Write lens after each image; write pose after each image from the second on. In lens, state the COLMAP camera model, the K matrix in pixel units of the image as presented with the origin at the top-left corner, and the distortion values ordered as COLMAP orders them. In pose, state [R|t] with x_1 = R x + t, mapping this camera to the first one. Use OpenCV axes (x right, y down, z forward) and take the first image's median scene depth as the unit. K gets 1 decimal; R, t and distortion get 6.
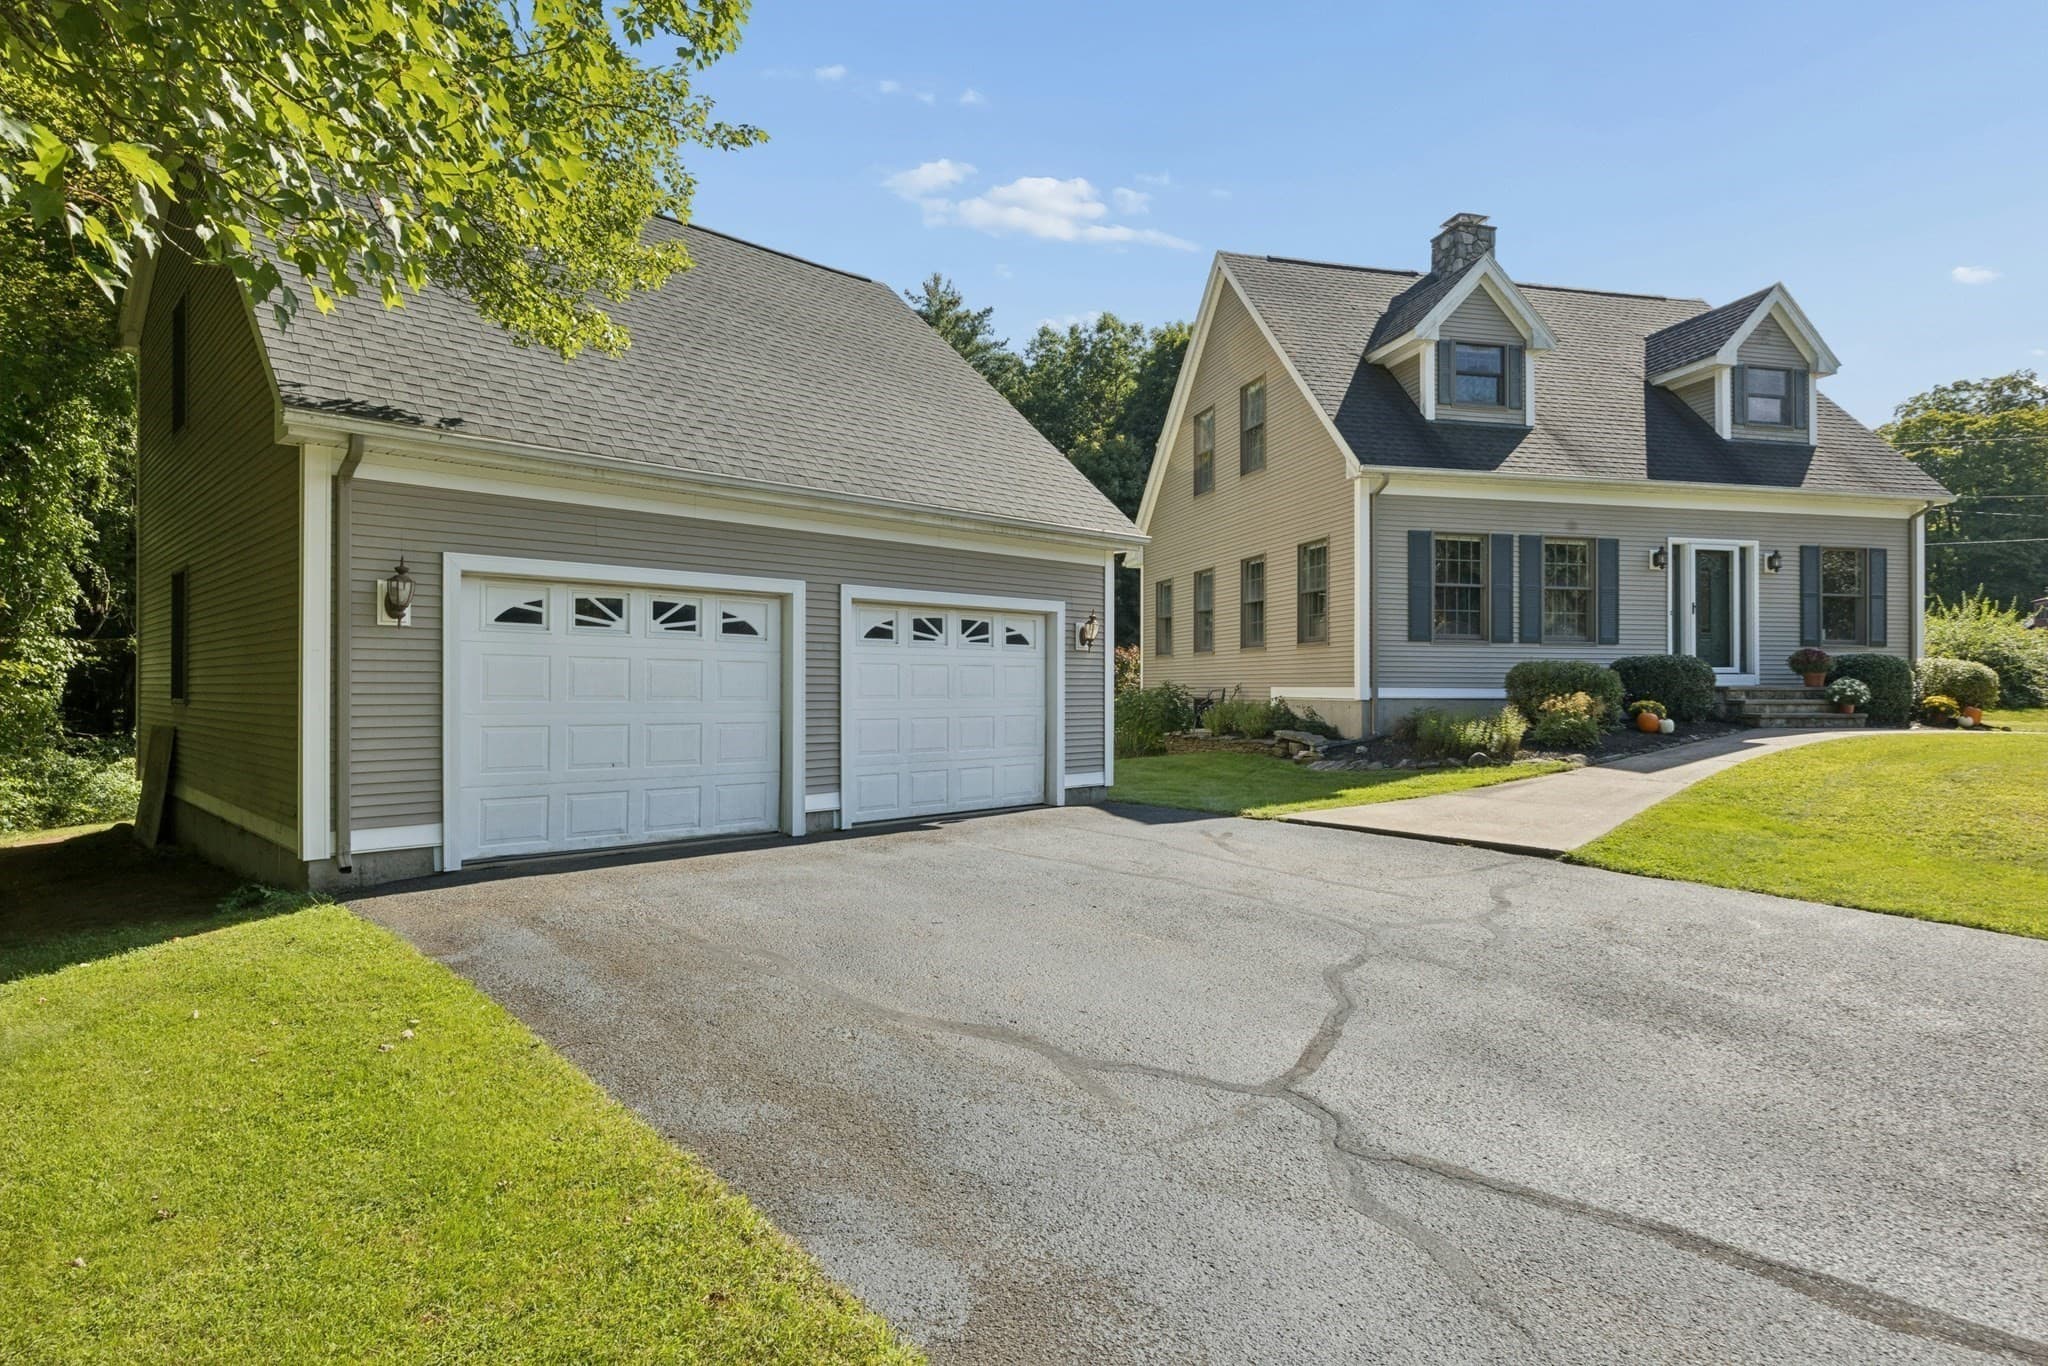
lens RADIAL K [[1099.2, 0, 1010.8], [0, 1099.2, 681.4], [0, 0, 1]] dist [0.004399, 0.000073]
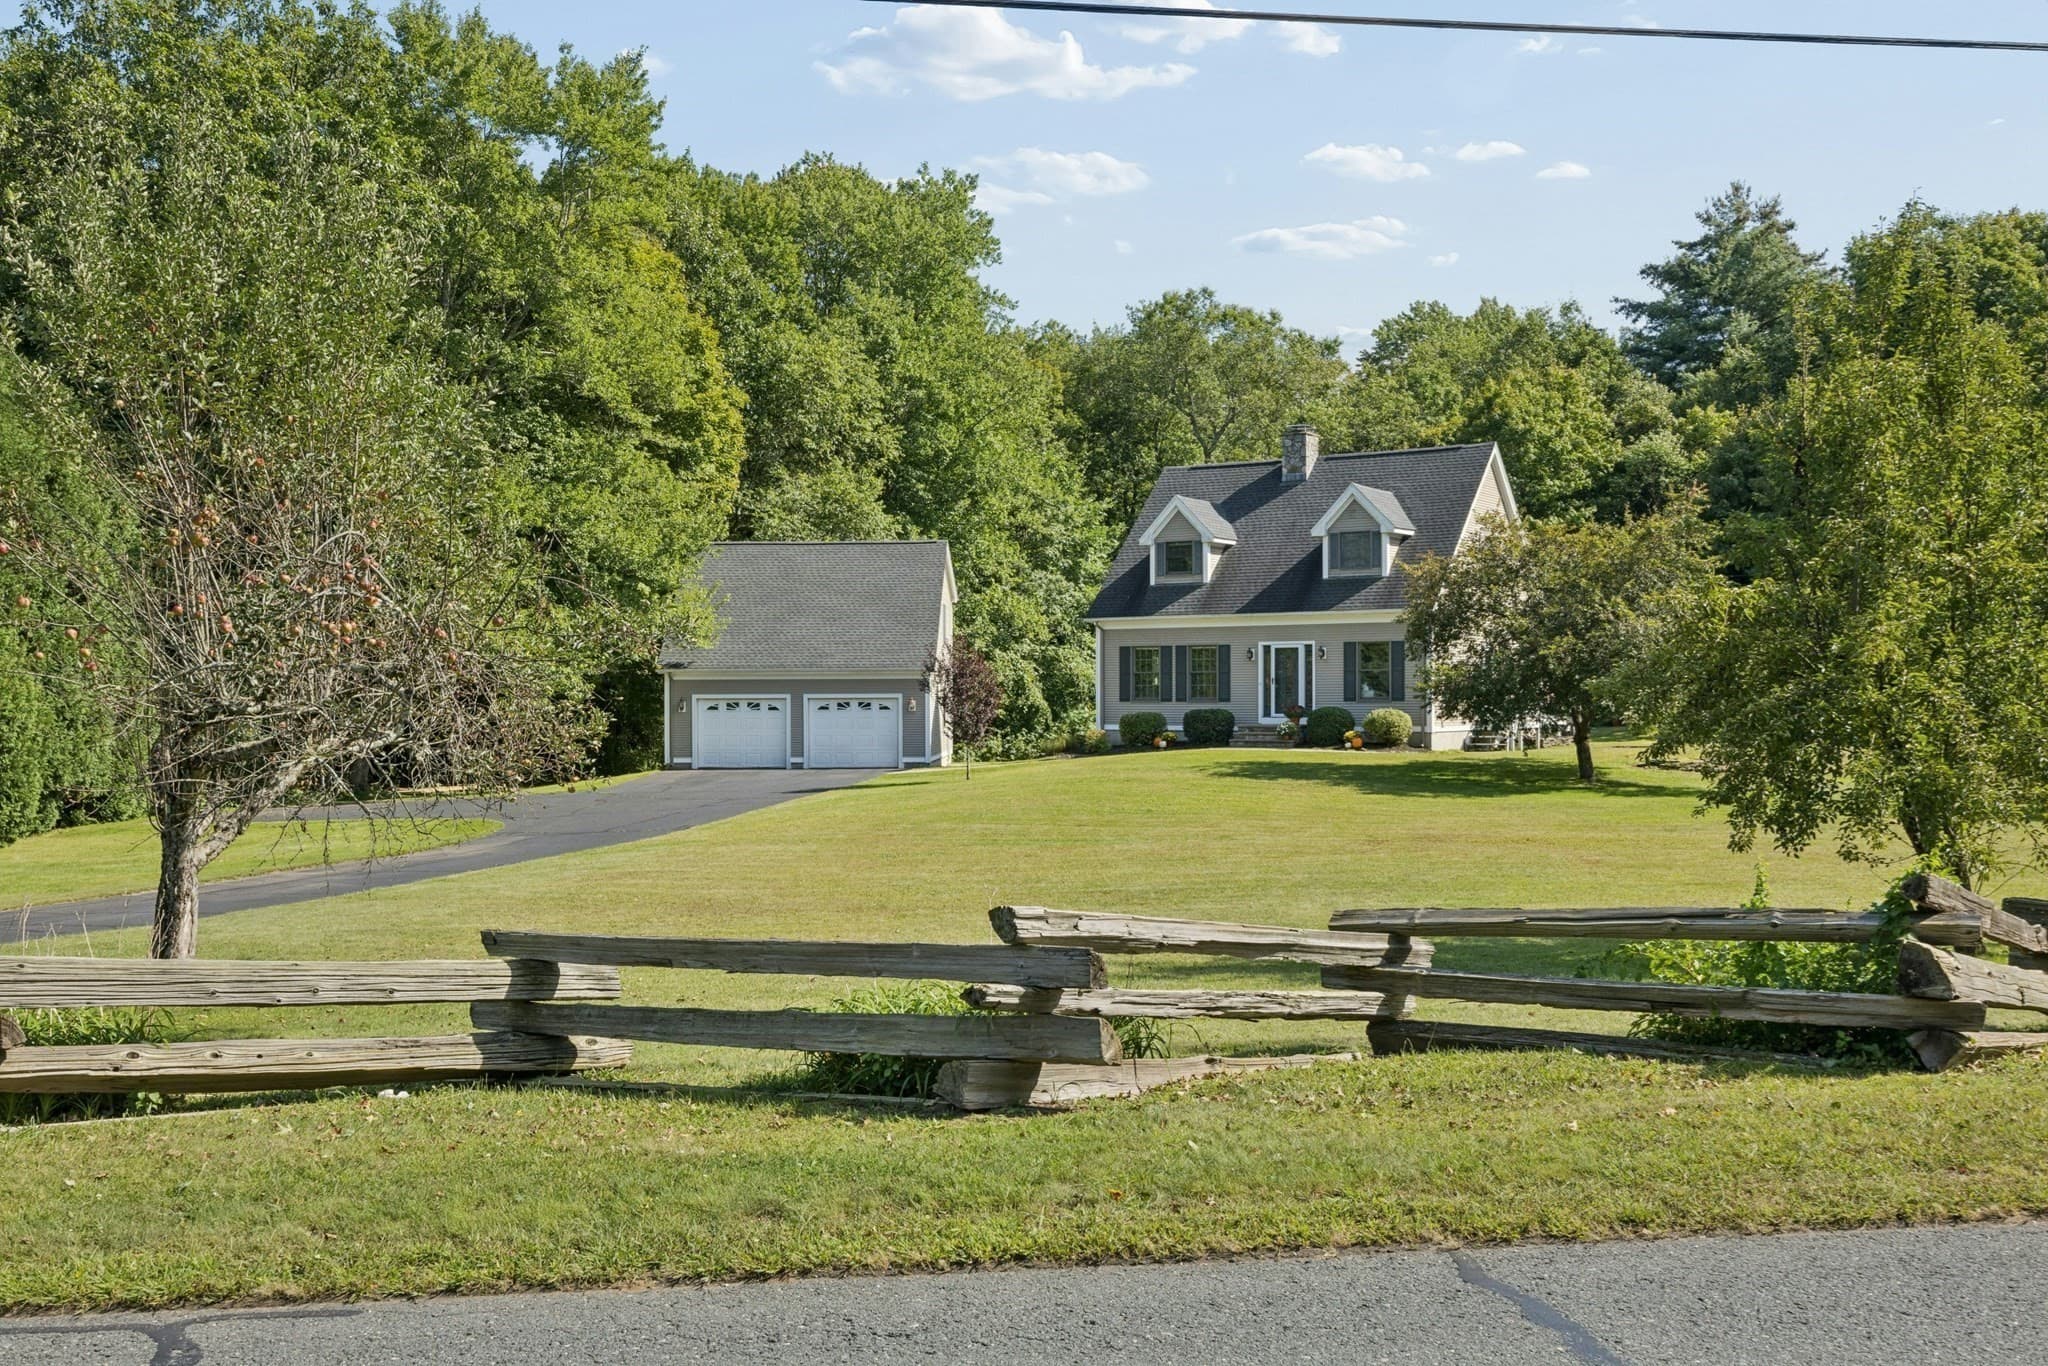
lens RADIAL K [[2020.3, 0, 1027.8], [0, 2020.3, 684.7], [0, 0, 1]] dist [-0.022117, 0.000000]
pose [[0.672318, -0.006144, -0.740237, 2.974119], [0.008556, 0.999963, -0.000528, -0.066701], [0.740213, -0.005978, 0.672346, -1.604106]]
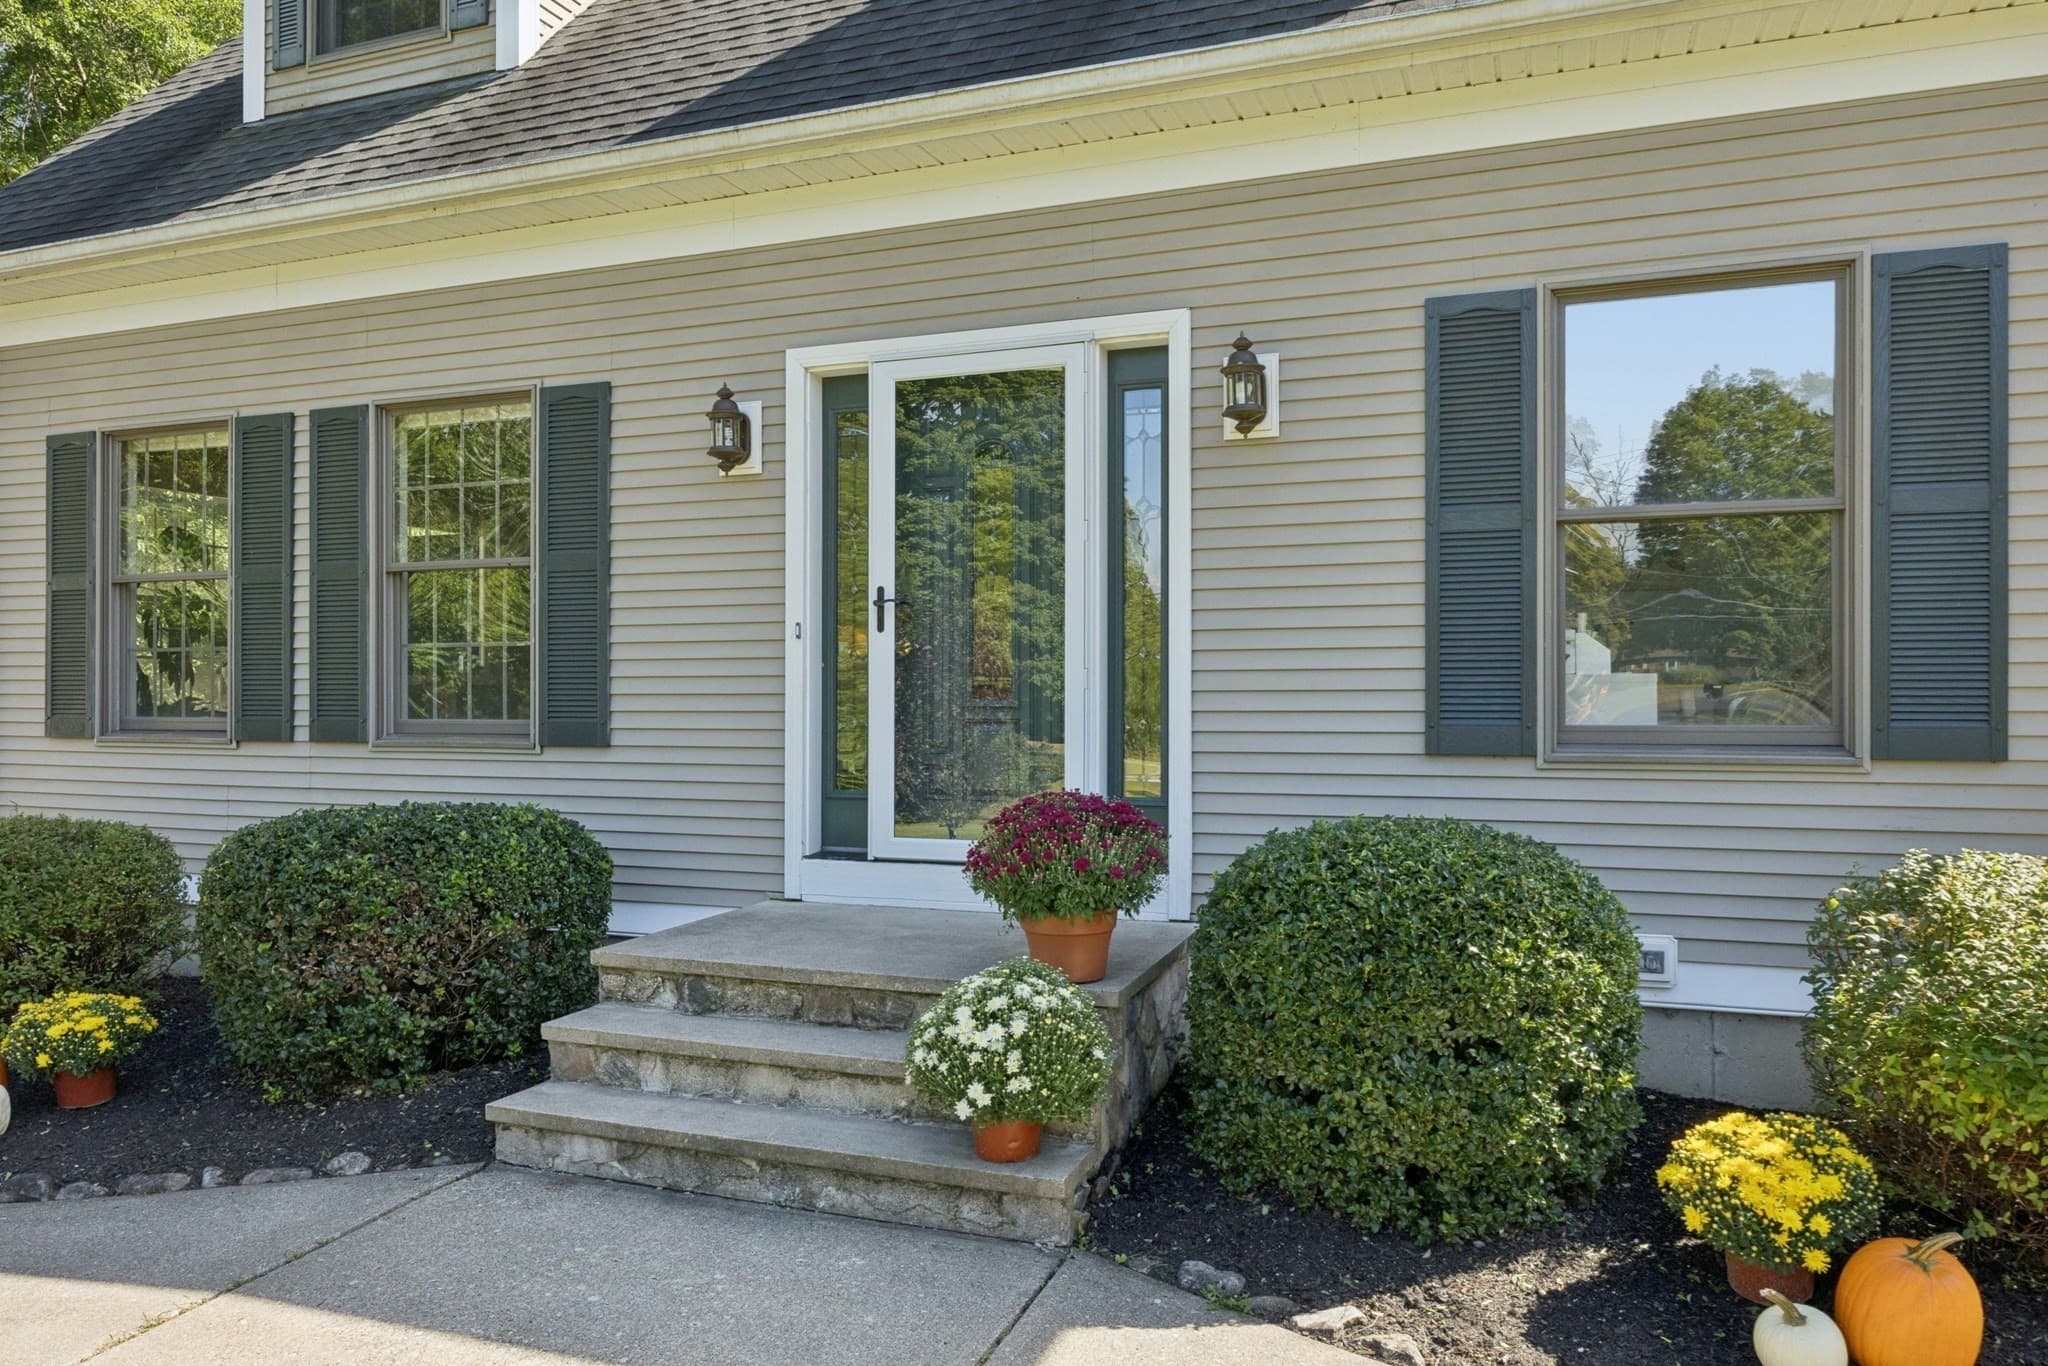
lens RADIAL K [[1426.3, 0, 1015.0], [0, 1426.3, 687.5], [0, 0, 1]] dist [0.001762, 0.003834]
pose [[0.809872, -0.002713, -0.586600, 0.902077], [0.005292, 0.999982, 0.002680, -0.052191], [0.586583, -0.005275, 0.809872, 0.797766]]
